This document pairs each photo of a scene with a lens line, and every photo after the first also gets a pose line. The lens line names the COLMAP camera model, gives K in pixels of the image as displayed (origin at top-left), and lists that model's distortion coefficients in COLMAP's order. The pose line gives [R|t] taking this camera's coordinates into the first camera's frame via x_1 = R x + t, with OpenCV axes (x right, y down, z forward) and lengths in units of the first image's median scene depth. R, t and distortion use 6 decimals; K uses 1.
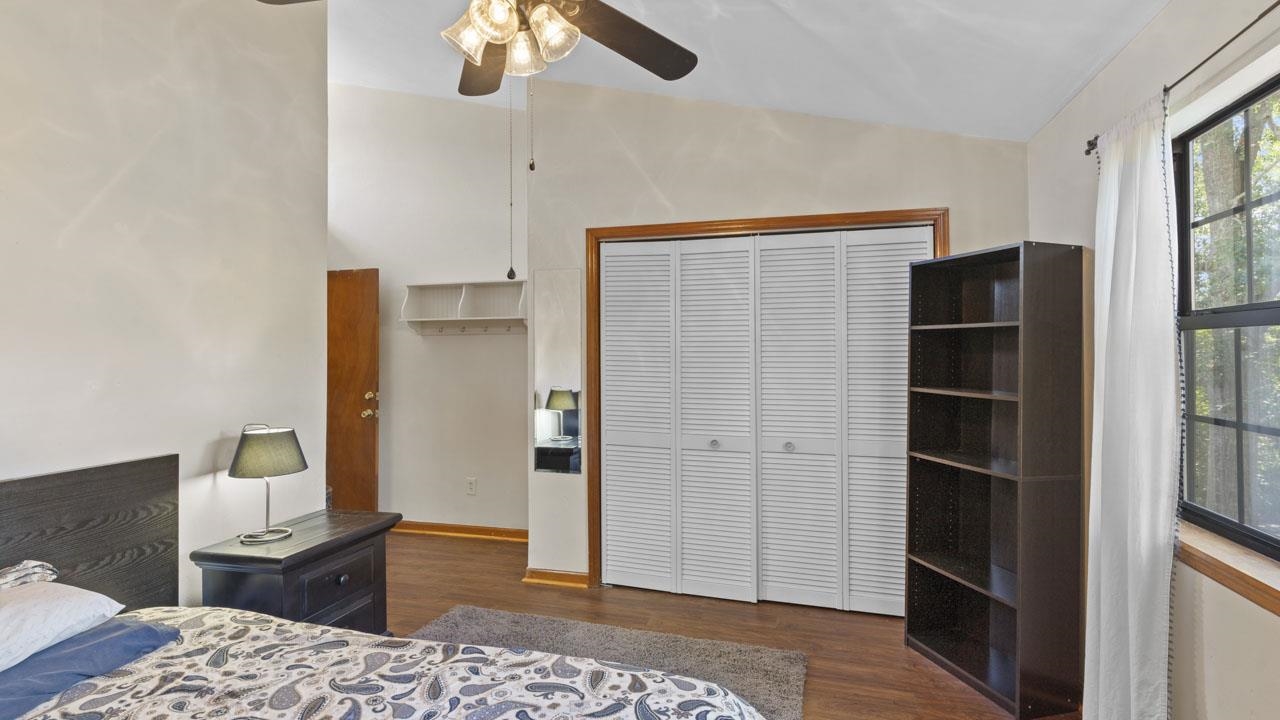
lens RADIAL K [[619.9, 0, 638.0], [0, 619.9, 342.0], [0, 0, 1]] dist [0.001952, 0.000075]
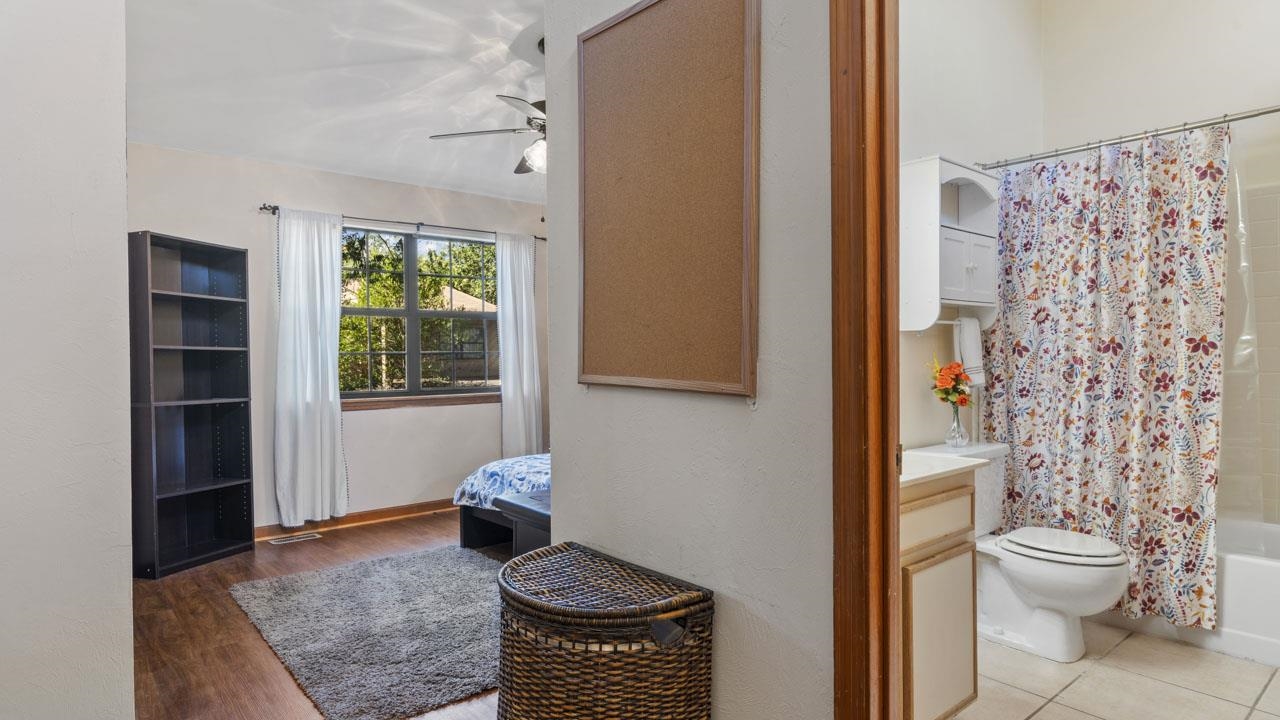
lens RADIAL K [[708.1, 0, 637.7], [0, 708.1, 361.3], [0, 0, 1]] dist [-0.001872, -0.000747]
pose [[-0.831334, 0.005175, 0.555750, -1.522040], [-0.000736, 0.999946, -0.010412, 0.177623], [-0.555773, -0.009065, -0.831284, 2.442689]]
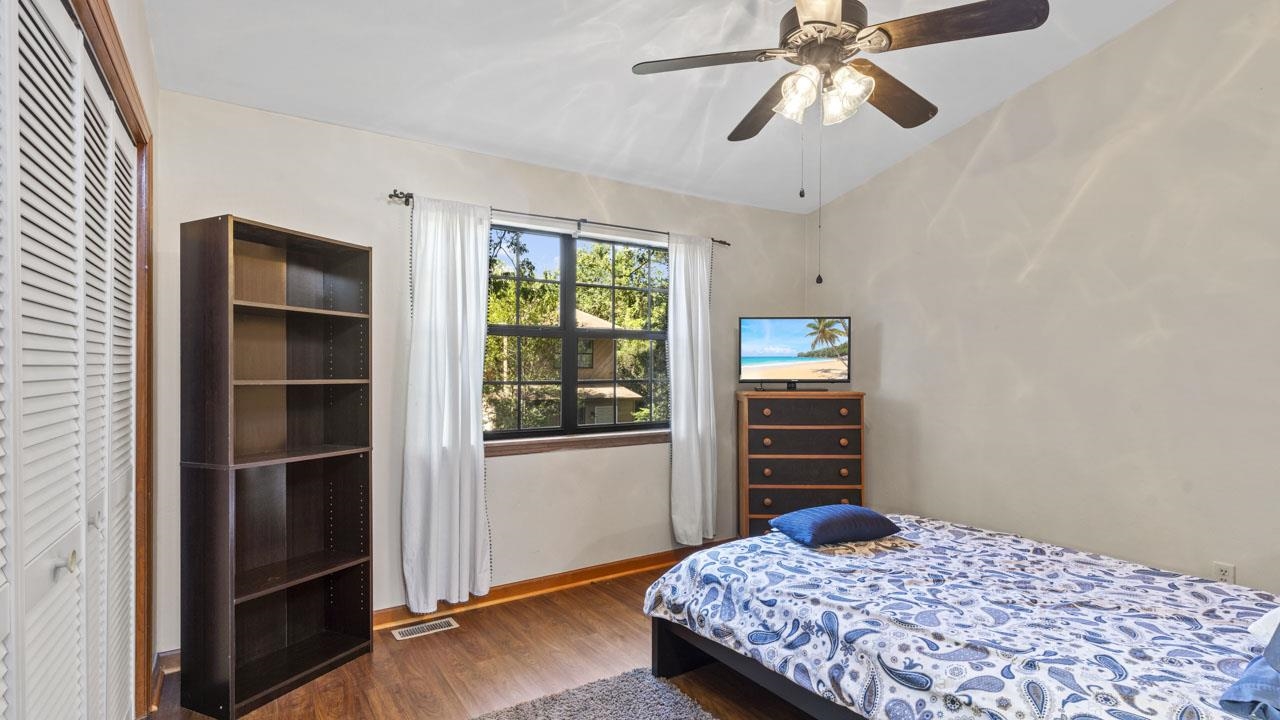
lens RADIAL K [[614.8, 0, 639.4], [0, 614.8, 362.0], [0, 0, 1]] dist [0.002018, -0.000653]
pose [[-0.757656, -0.001311, 0.652653, -0.669386], [-0.018308, 0.999647, -0.019245, 0.086053], [-0.652397, -0.026530, -0.757413, 1.945146]]
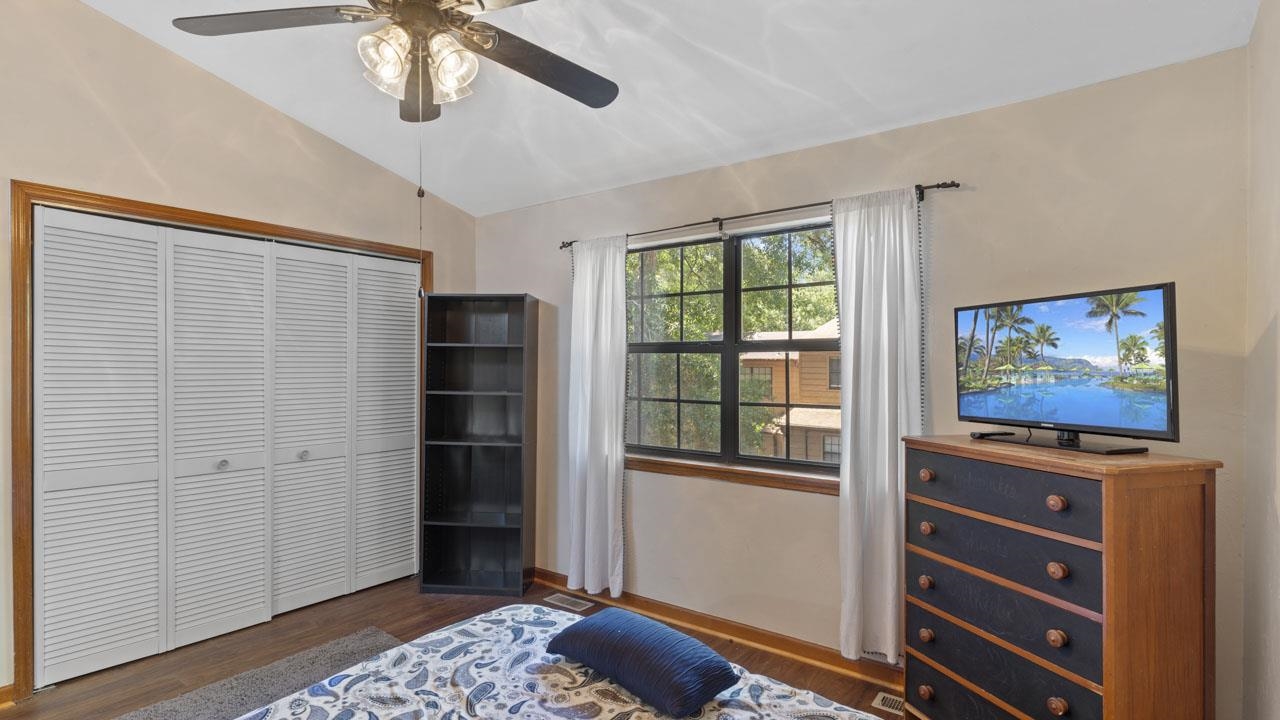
lens RADIAL K [[614.8, 0, 639.4], [0, 614.8, 362.0], [0, 0, 1]] dist [0.002018, -0.000653]
pose [[0.348725, 0.003228, 0.937220, -0.927394], [-0.021318, 0.999763, 0.004489, -0.002579], [-0.936983, -0.021544, 0.348711, 0.233372]]
